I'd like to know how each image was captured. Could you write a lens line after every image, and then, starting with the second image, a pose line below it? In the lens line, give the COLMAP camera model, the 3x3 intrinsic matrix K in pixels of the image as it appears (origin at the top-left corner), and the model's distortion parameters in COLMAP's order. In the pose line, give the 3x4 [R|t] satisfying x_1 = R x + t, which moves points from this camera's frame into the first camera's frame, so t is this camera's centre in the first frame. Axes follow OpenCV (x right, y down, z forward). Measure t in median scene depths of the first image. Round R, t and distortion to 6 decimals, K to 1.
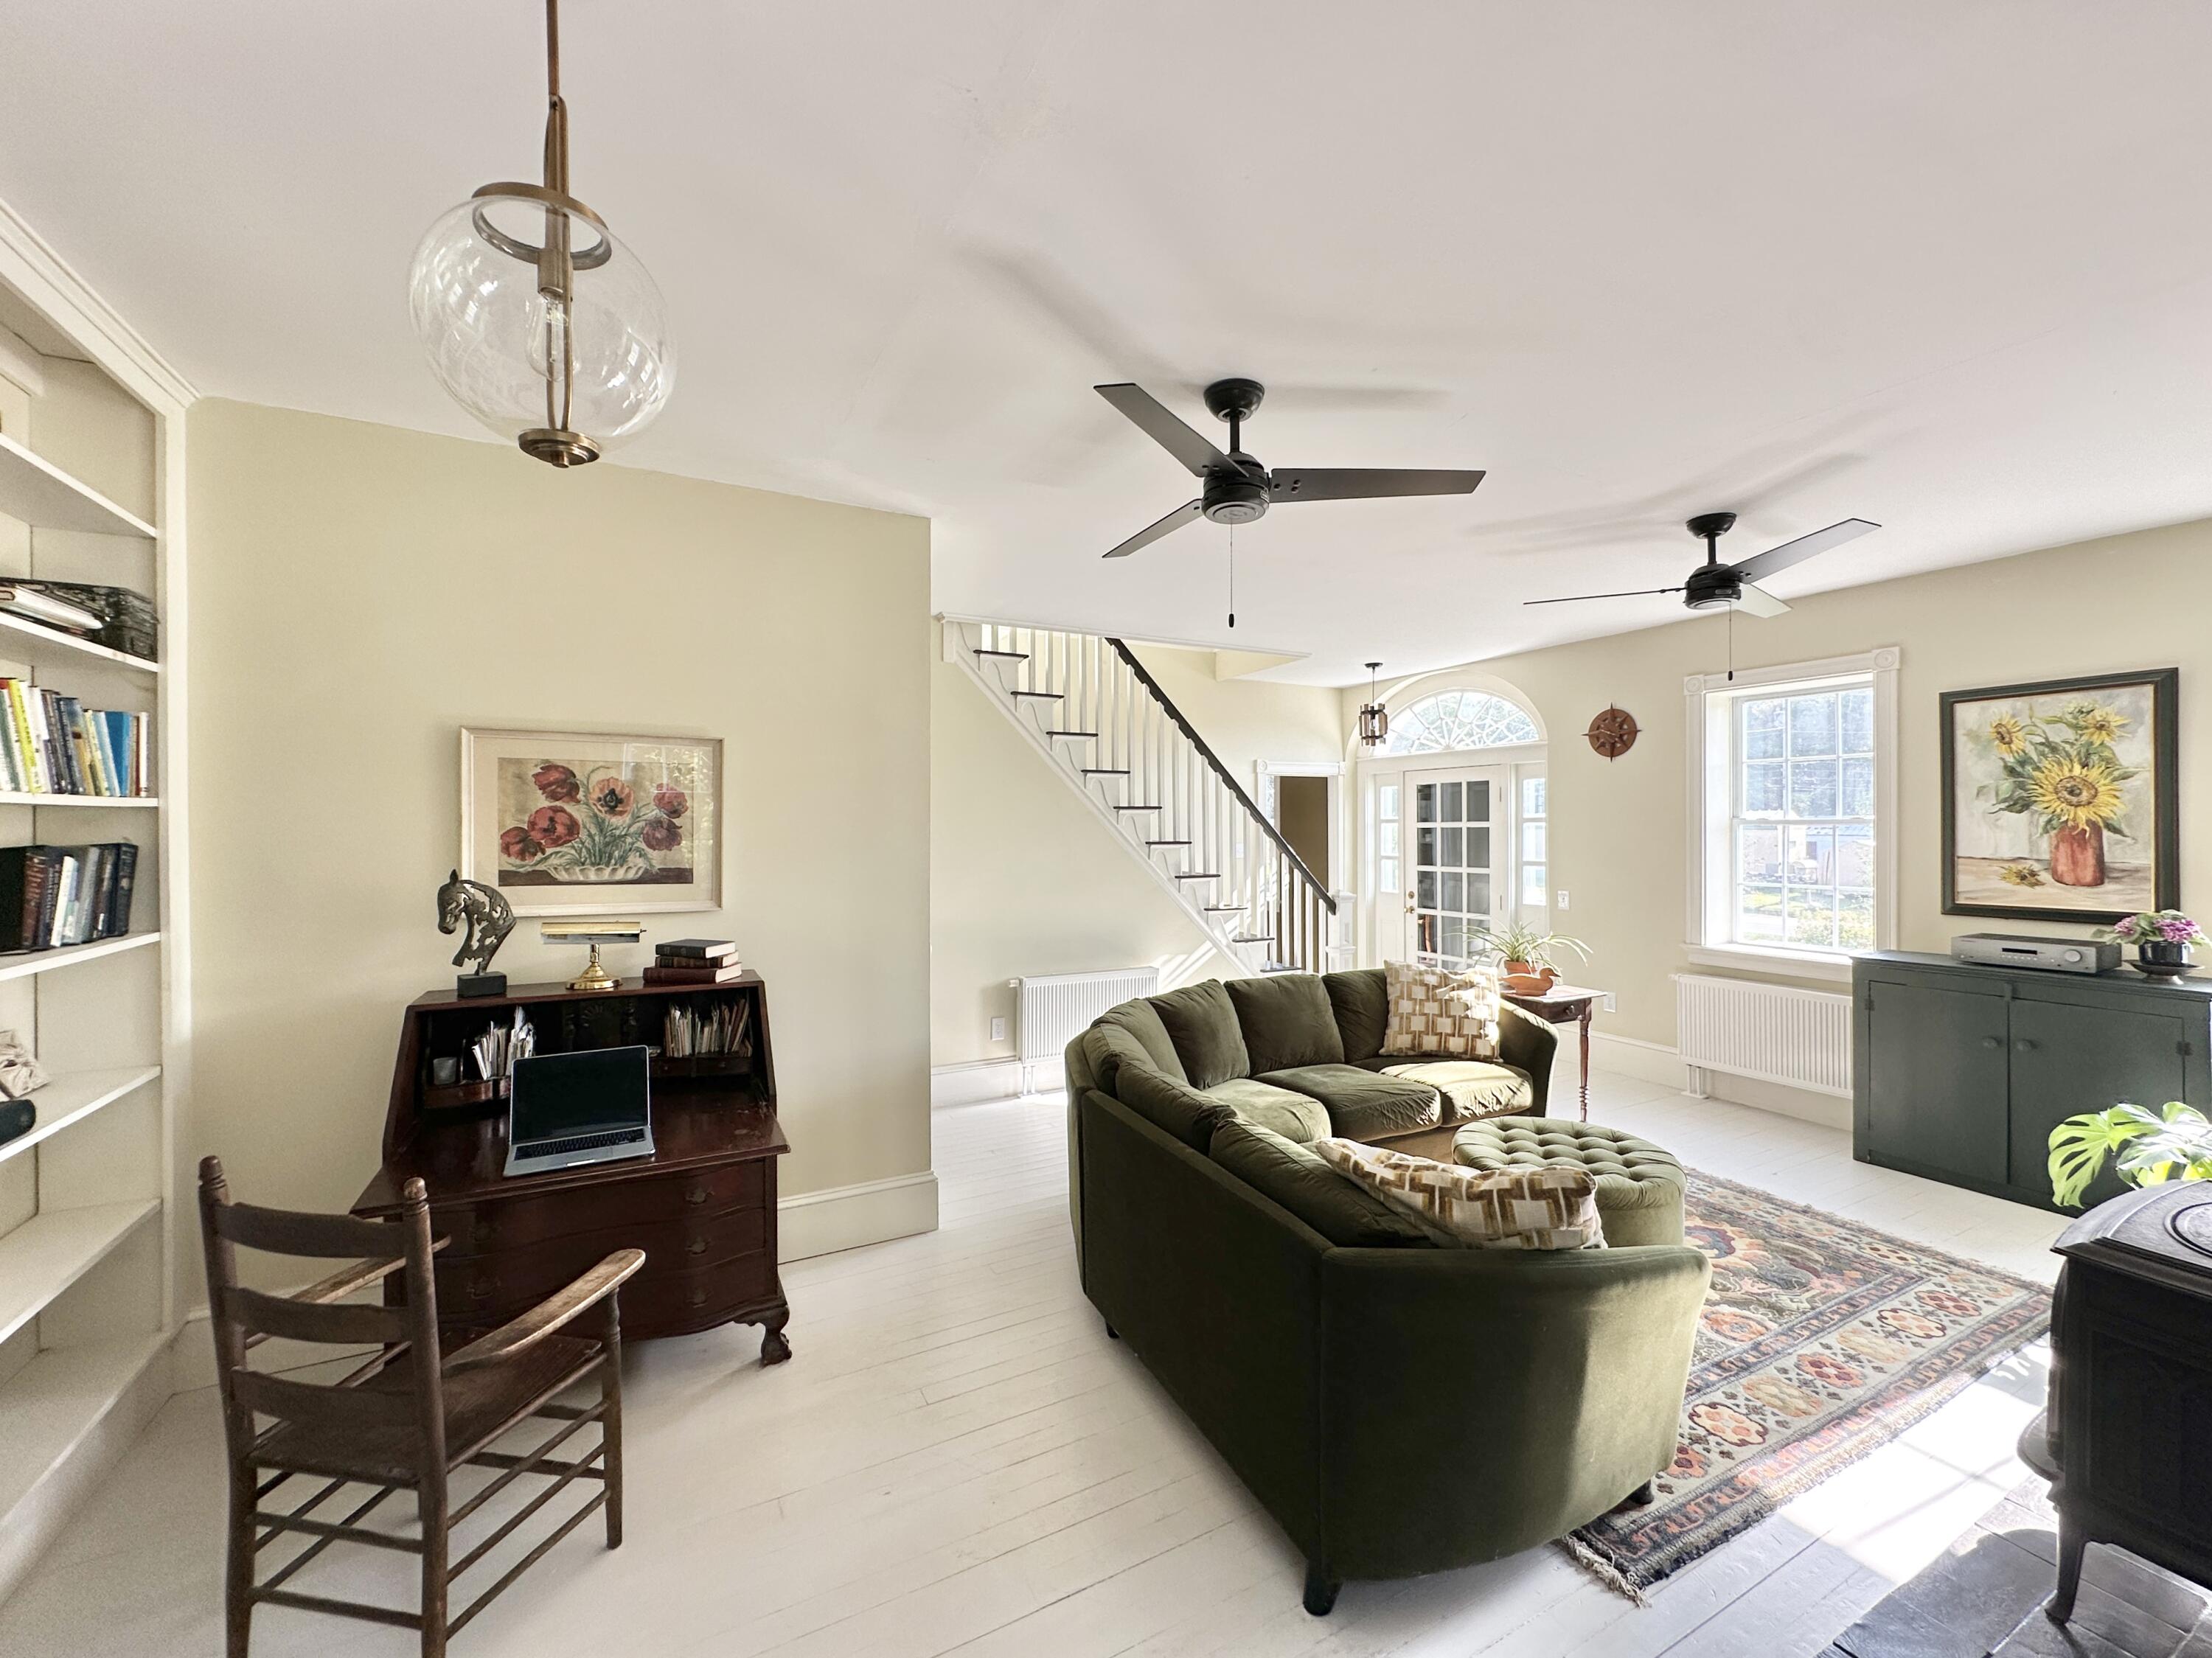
lens RADIAL K [[883.4, 0, 1099.2], [0, 883.4, 834.2], [0, 0, 1]] dist [-0.000720, 0.000570]
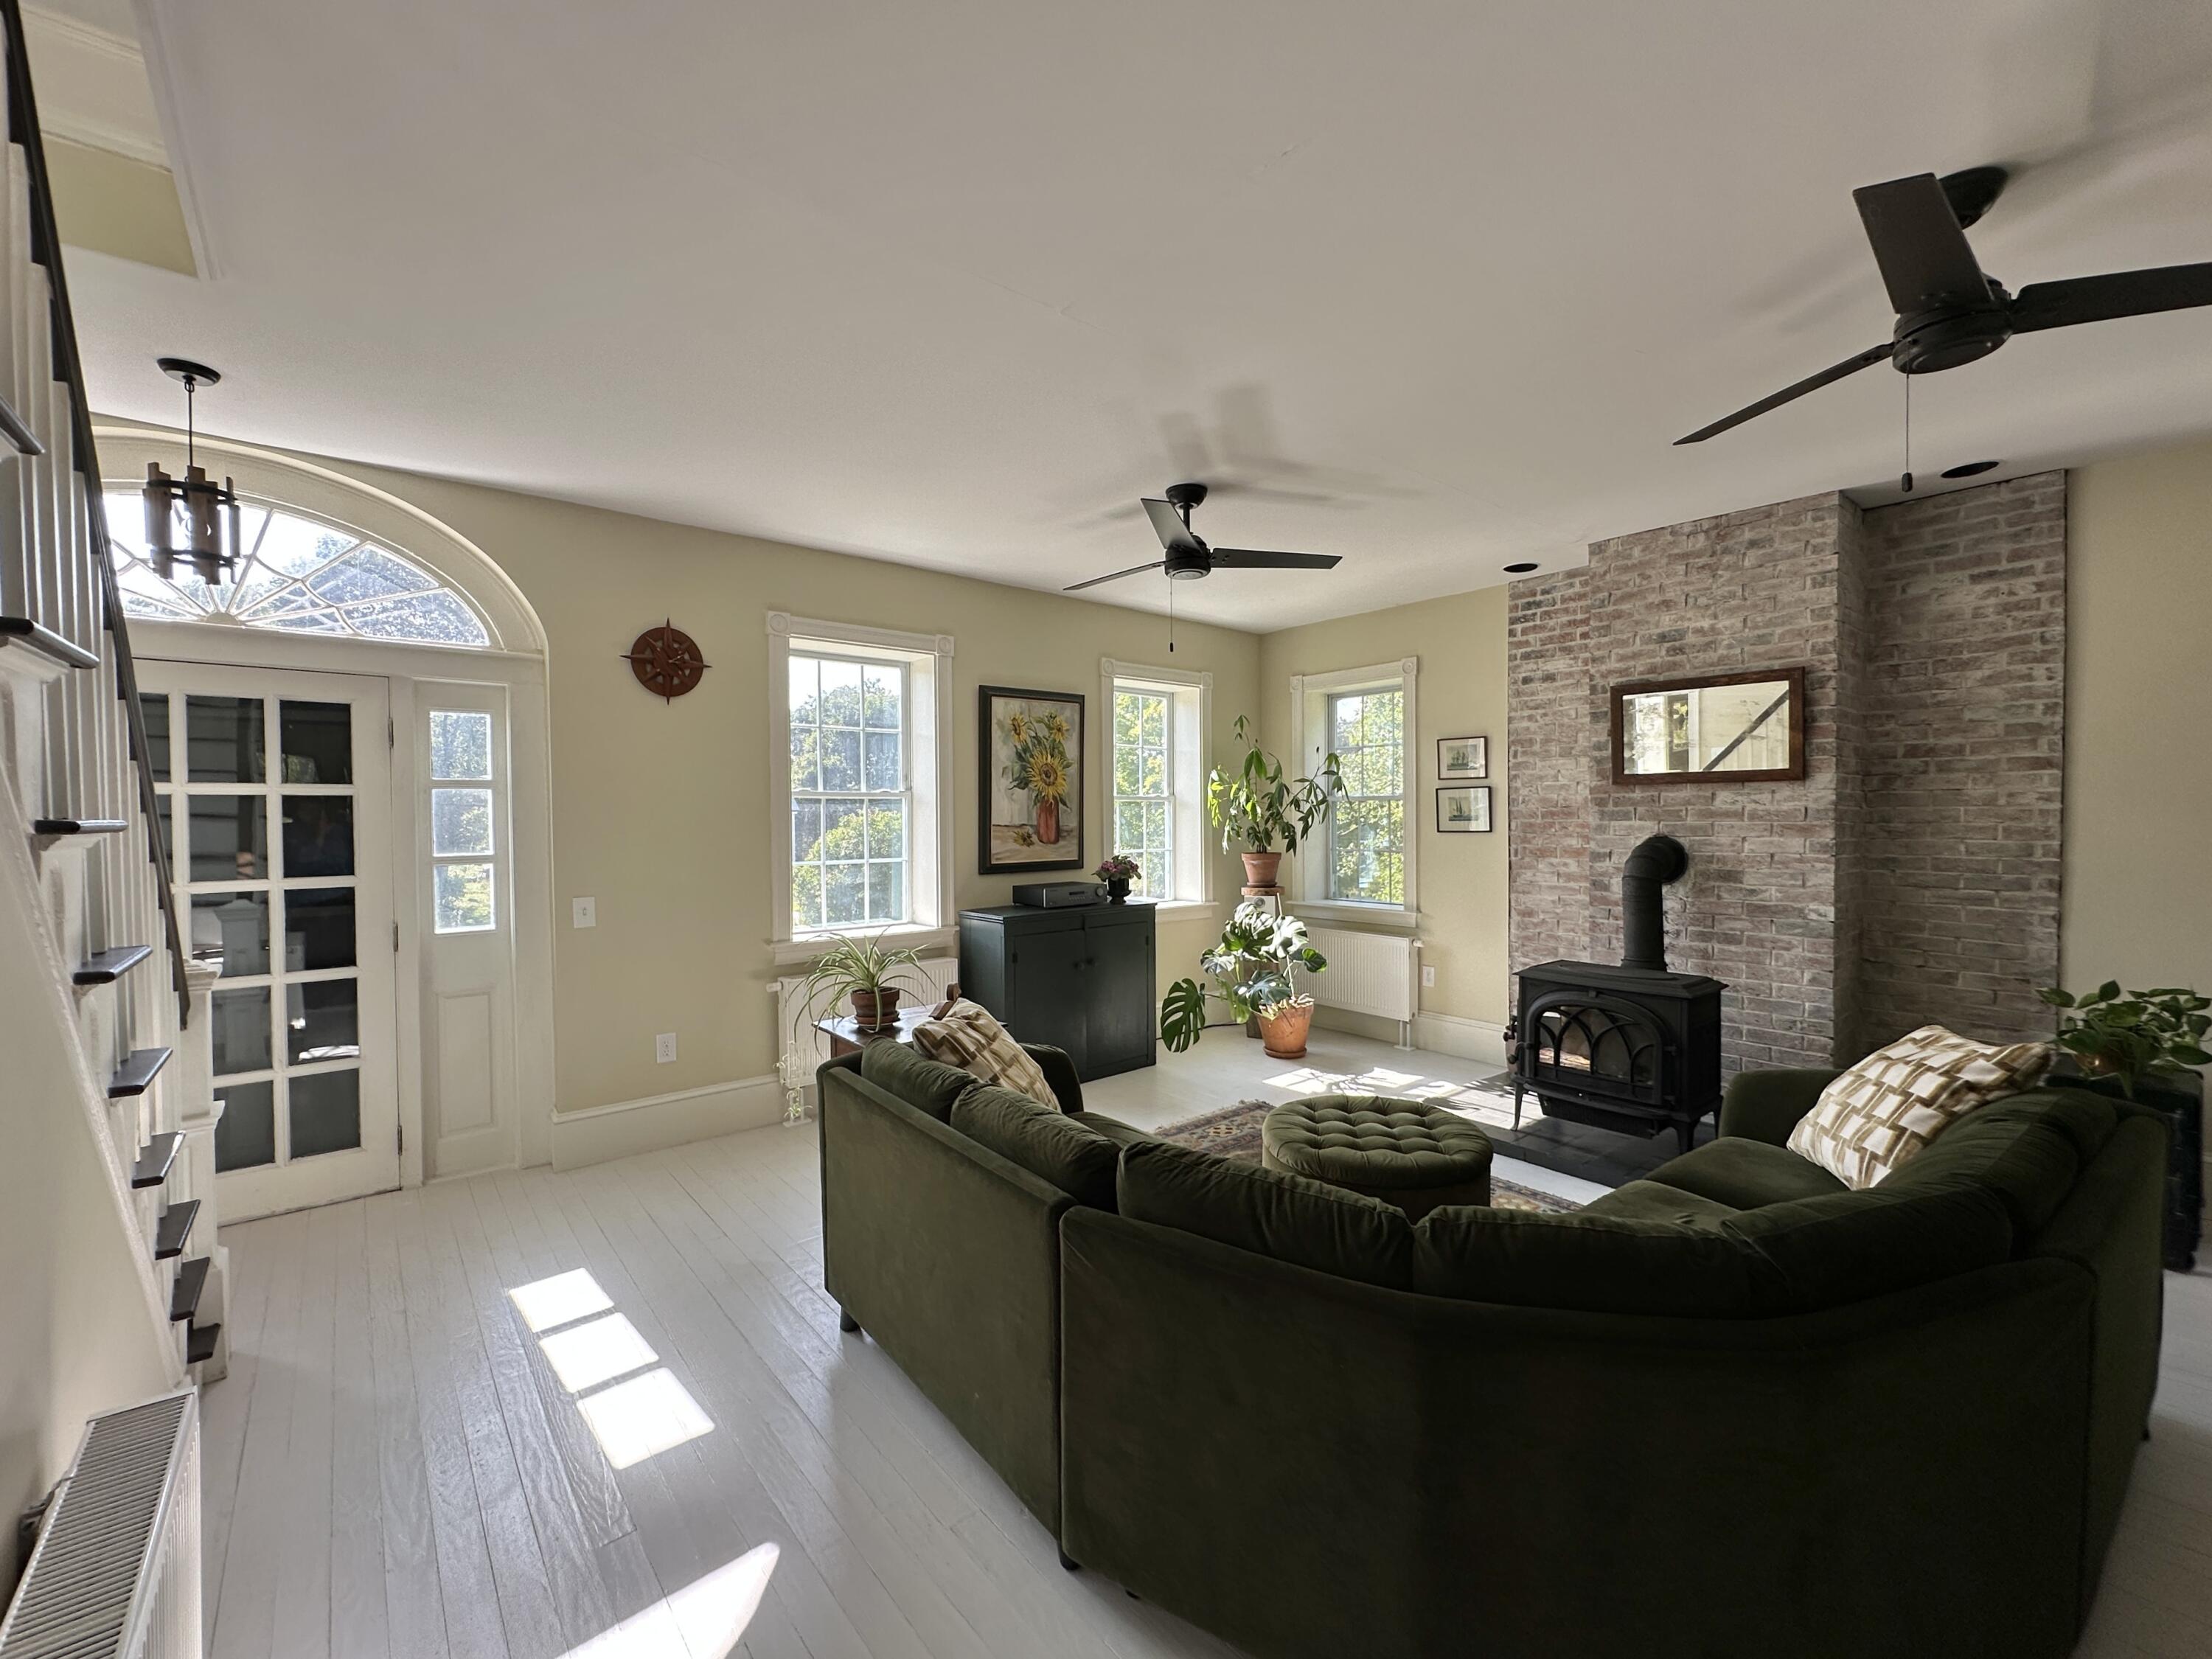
lens RADIAL K [[883.5, 0, 1089.3], [0, 883.5, 838.5], [0, 0, 1]] dist [-0.000720, 0.000570]
pose [[-0.191936, -0.026539, 0.981049, -0.340619], [0.011001, 0.999513, 0.029190, 0.015474], [-0.981346, 0.016396, -0.191551, 1.602298]]
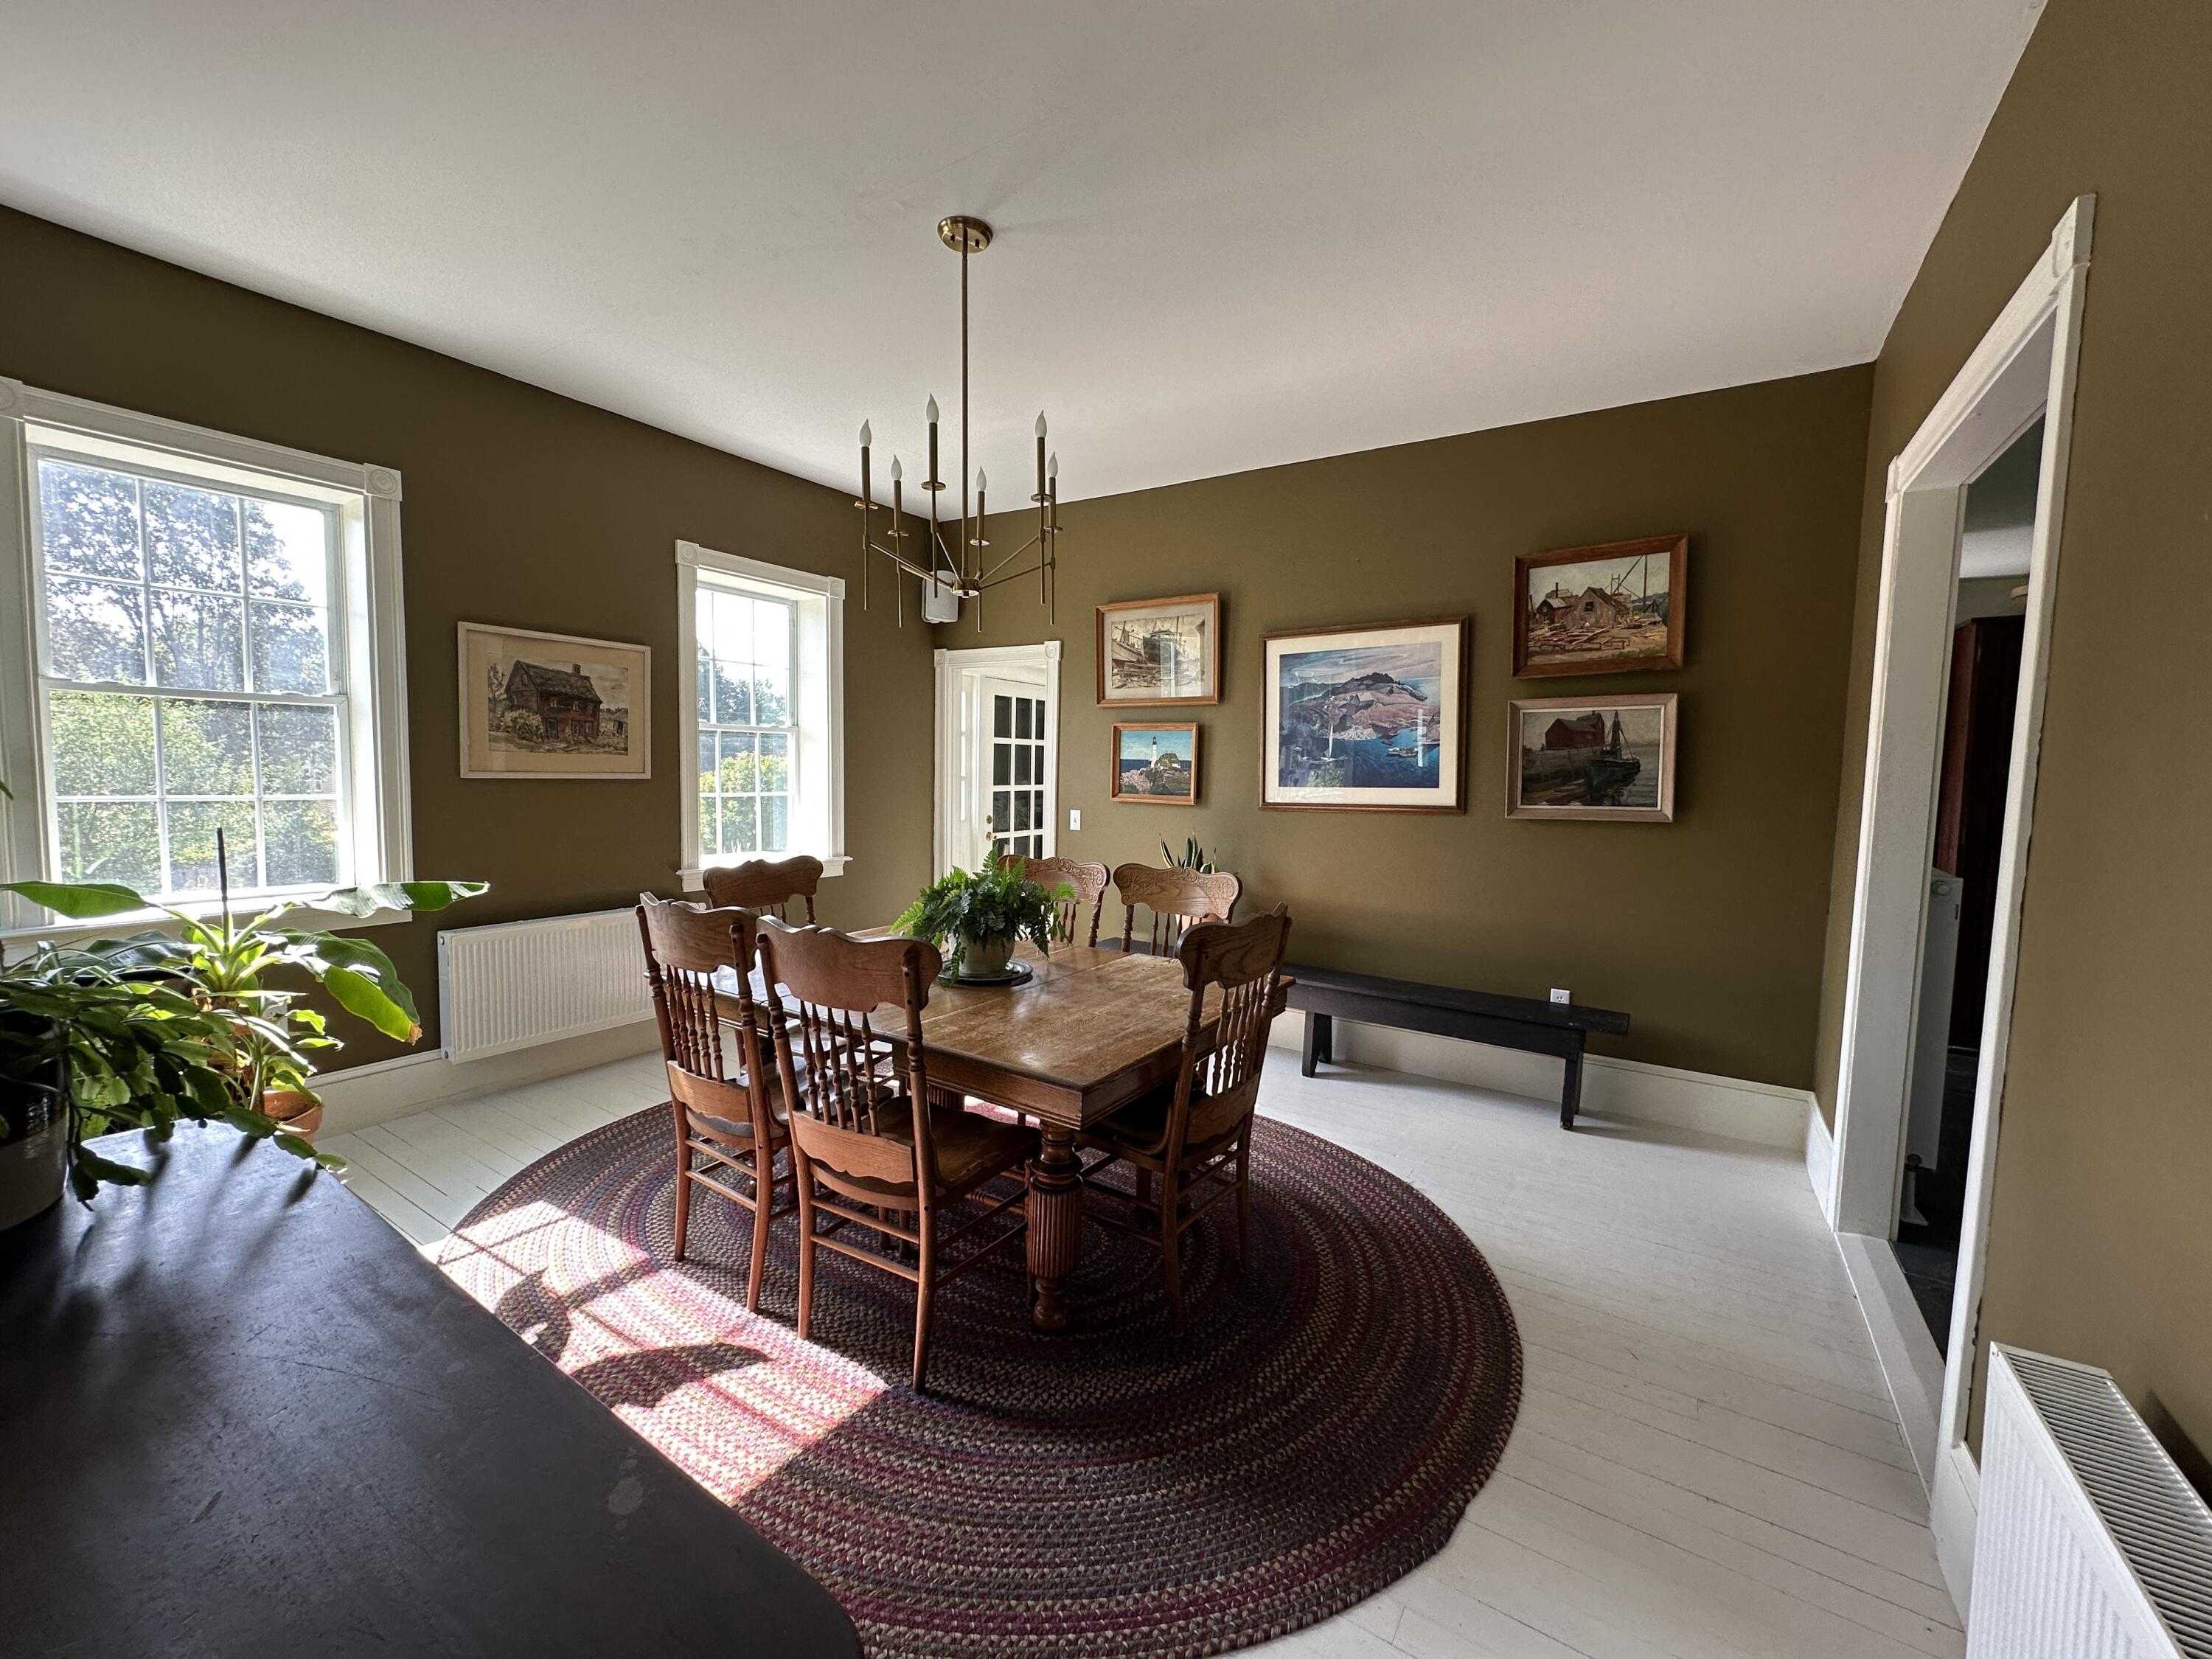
lens RADIAL K [[883.5, 0, 1105.5], [0, 883.5, 829.5], [0, 0, 1]] dist [-0.000720, 0.000570]
pose [[-0.482924, -0.066339, 0.873146, -1.224650], [-0.010175, 0.997484, 0.070158, 0.039607], [-0.875603, 0.024996, -0.482384, 3.430400]]
